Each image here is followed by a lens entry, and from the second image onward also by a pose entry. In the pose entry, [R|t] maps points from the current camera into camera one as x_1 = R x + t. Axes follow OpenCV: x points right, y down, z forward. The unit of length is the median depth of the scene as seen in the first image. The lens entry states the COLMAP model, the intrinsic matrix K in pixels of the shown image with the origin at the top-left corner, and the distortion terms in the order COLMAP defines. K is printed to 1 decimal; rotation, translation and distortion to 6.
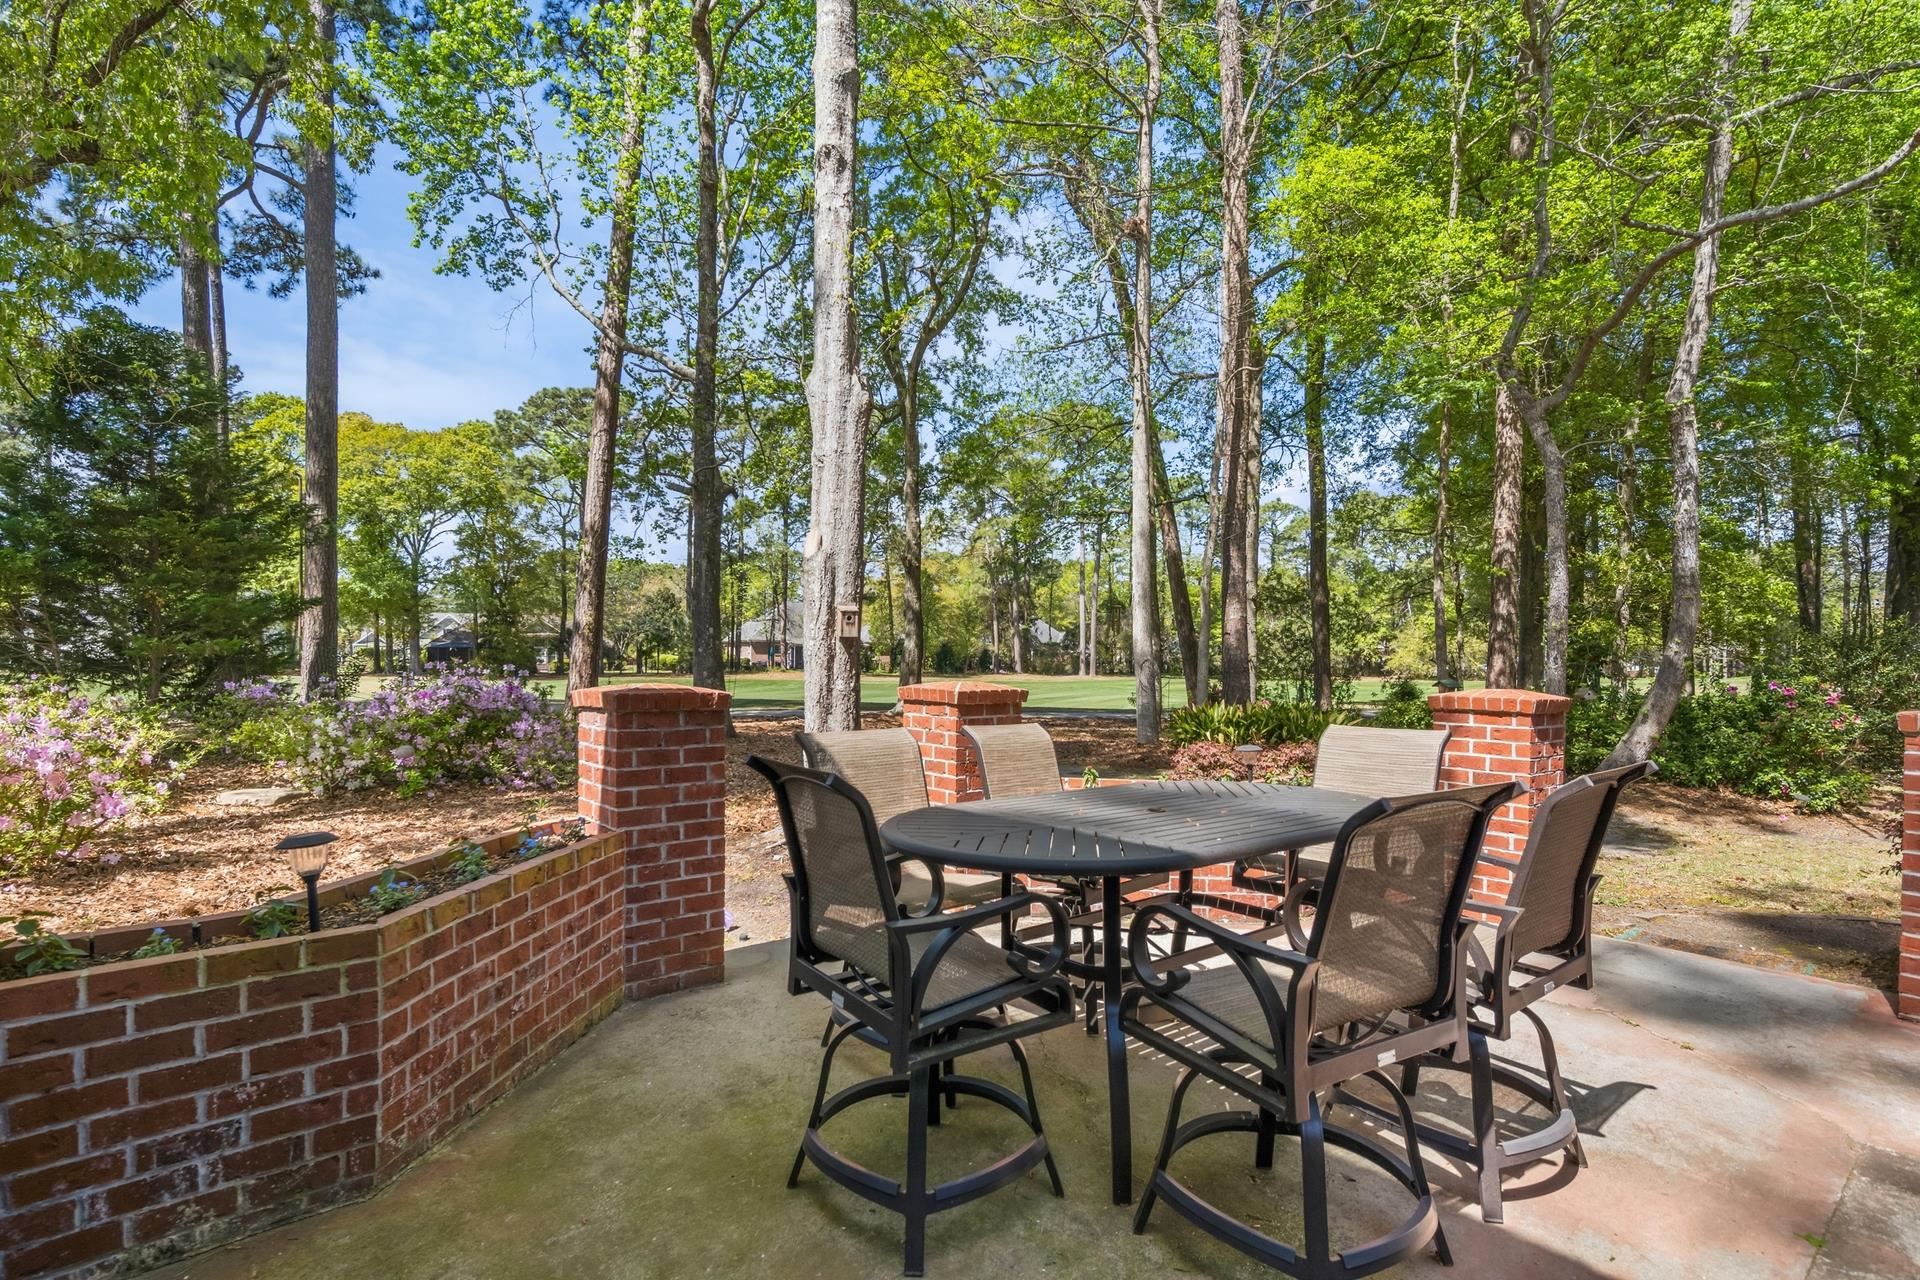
lens RADIAL K [[946.8, 0, 959.8], [0, 946.8, 686.6], [0, 0, 1]] dist [-0.000782, -0.023619]
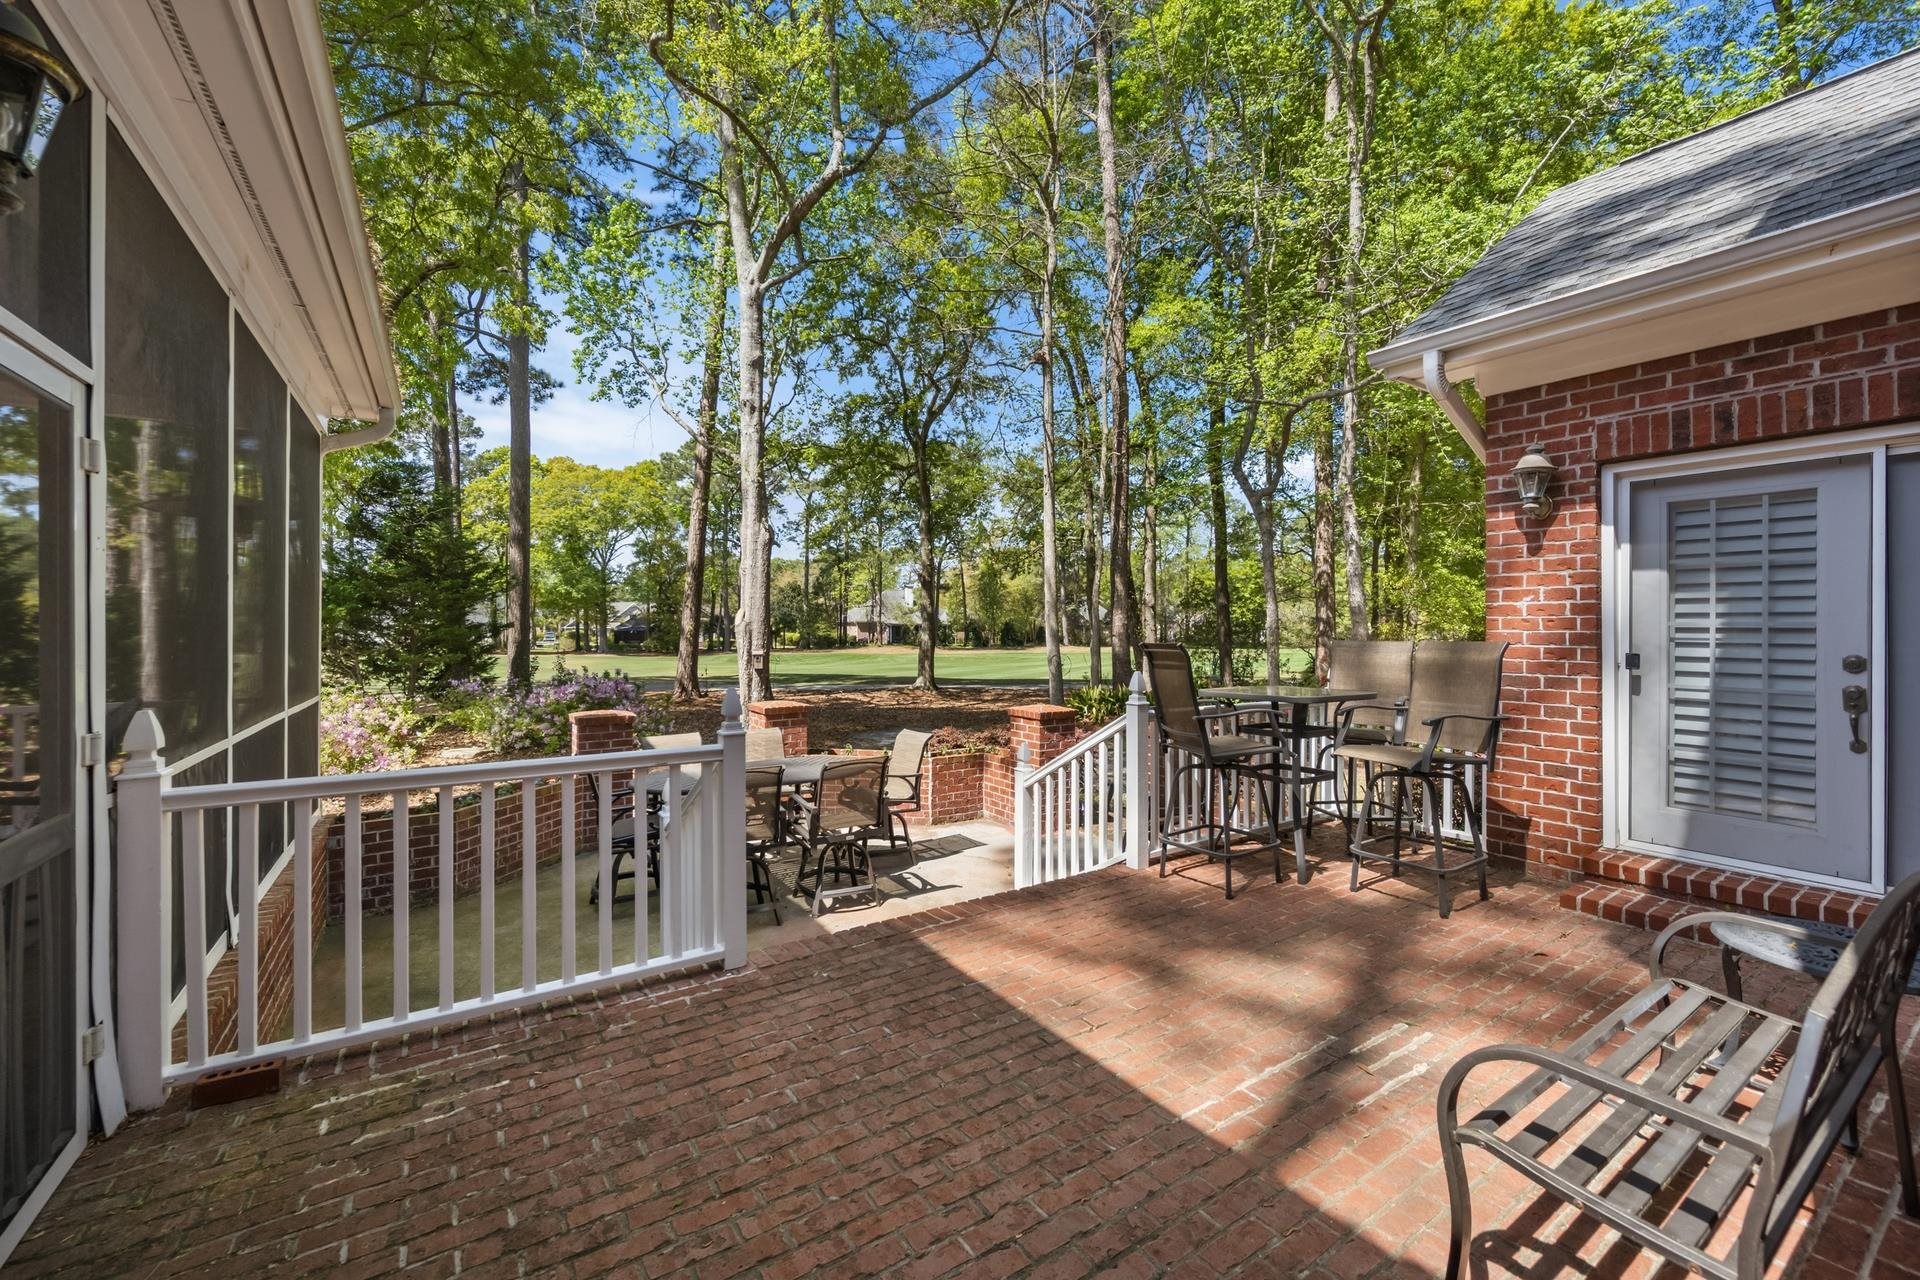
lens RADIAL K [[773.0, 0, 960.0], [0, 773.0, 640.0], [0, 0, 1]] dist [-0.033332, 0.000036]
pose [[0.995162, -0.011109, -0.097618, 0.138546], [0.009377, 0.999791, -0.018182, -0.025854], [0.097799, 0.017179, 0.995058, -0.144370]]
